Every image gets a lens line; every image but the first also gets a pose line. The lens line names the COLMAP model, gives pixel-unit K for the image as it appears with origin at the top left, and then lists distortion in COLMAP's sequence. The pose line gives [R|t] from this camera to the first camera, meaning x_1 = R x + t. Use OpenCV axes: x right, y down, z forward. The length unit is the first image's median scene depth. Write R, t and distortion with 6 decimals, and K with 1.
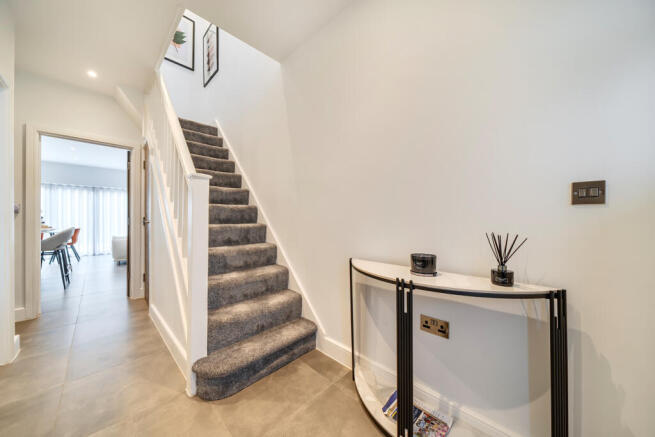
lens RADIAL K [[224.6, 0, 325.5], [0, 224.6, 221.0], [0, 0, 1]] dist [0.000188, -0.000020]
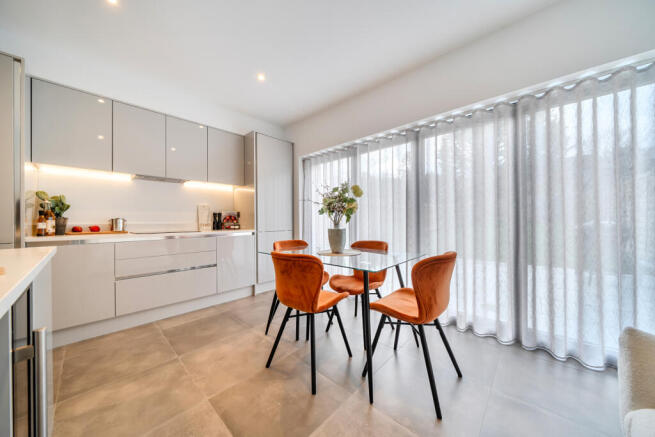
lens RADIAL K [[224.6, 0, 324.3], [0, 224.6, 219.7], [0, 0, 1]] dist [0.000188, -0.000020]
pose [[0.034858, 0.001368, -0.999391, -0.780840], [0.005940, 0.999981, 0.001576, -0.005768], [0.999375, -0.005991, 0.034849, 0.772441]]
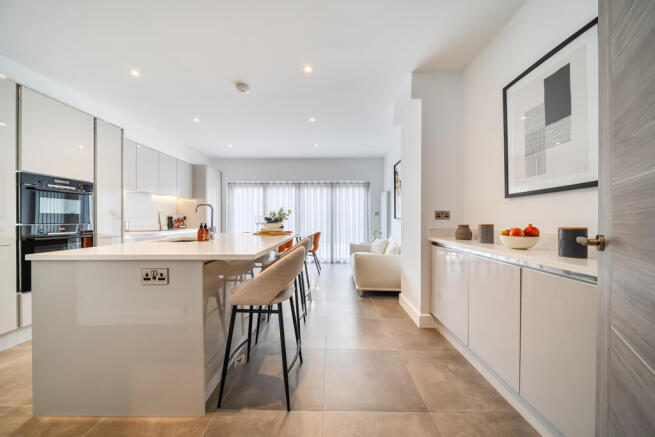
lens RADIAL K [[224.6, 0, 328.1], [0, 224.6, 220.1], [0, 0, 1]] dist [0.000188, -0.000020]
pose [[0.689294, -0.001100, -0.724481, -0.439340], [0.001287, 0.999999, -0.000293, -0.010211], [0.724480, -0.000730, 0.689295, 0.417703]]
